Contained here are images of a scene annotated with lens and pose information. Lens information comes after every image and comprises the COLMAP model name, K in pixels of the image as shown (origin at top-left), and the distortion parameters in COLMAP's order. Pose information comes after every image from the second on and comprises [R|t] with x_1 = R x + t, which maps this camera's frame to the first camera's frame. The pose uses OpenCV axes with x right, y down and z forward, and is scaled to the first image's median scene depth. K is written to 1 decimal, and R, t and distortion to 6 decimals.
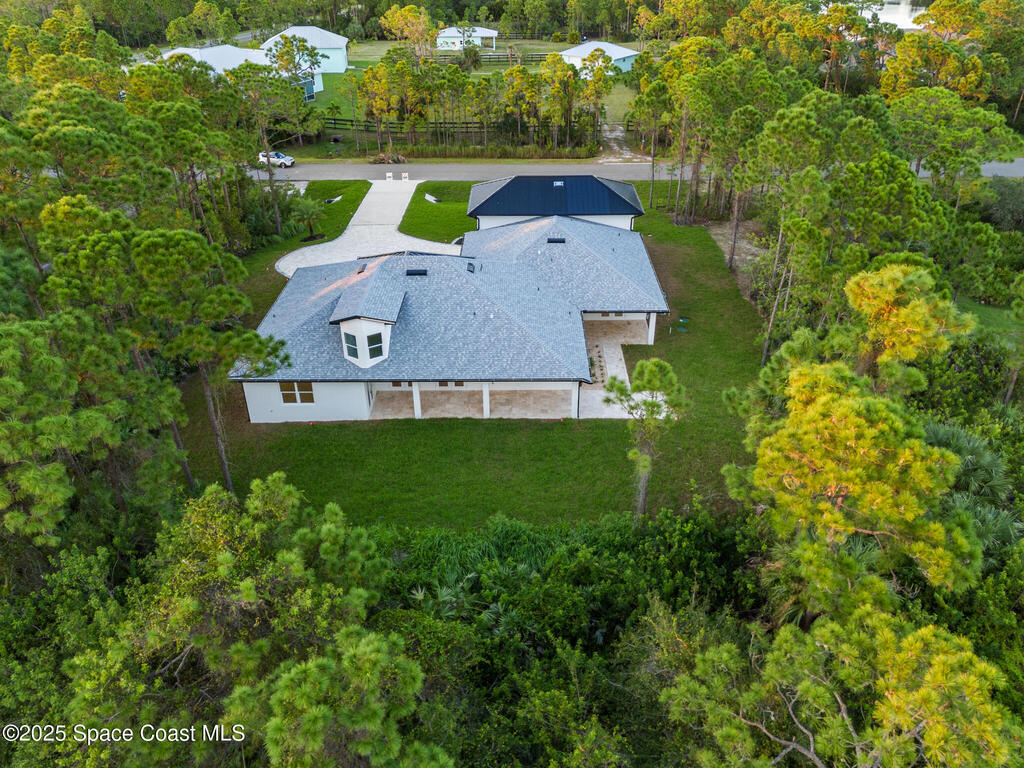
lens RADIAL K [[764.0, 0, 512.1], [0, 764.0, 384.5], [0, 0, 1]] dist [0.069594, -0.053830]
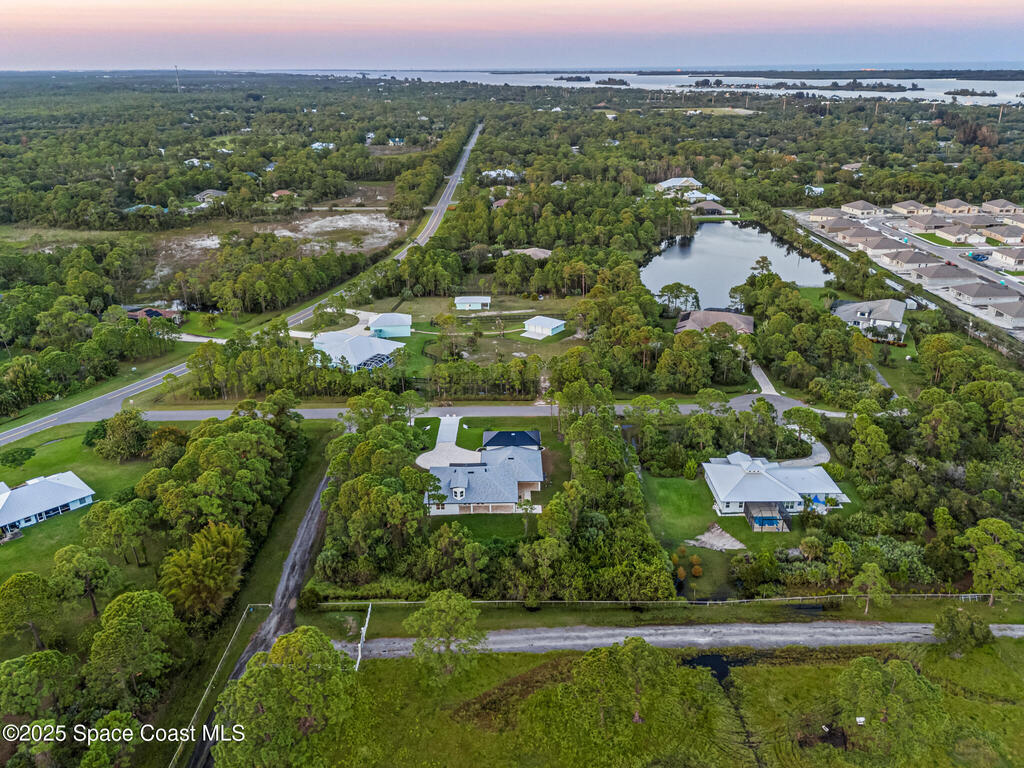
lens RADIAL K [[764.0, 0, 511.4], [0, 764.0, 383.5], [0, 0, 1]] dist [0.069594, -0.053830]
pose [[0.999916, -0.006346, 0.011338, 0.024947], [0.007892, 0.989840, -0.141969, -0.042002], [-0.010322, 0.142046, 0.989806, -2.301329]]
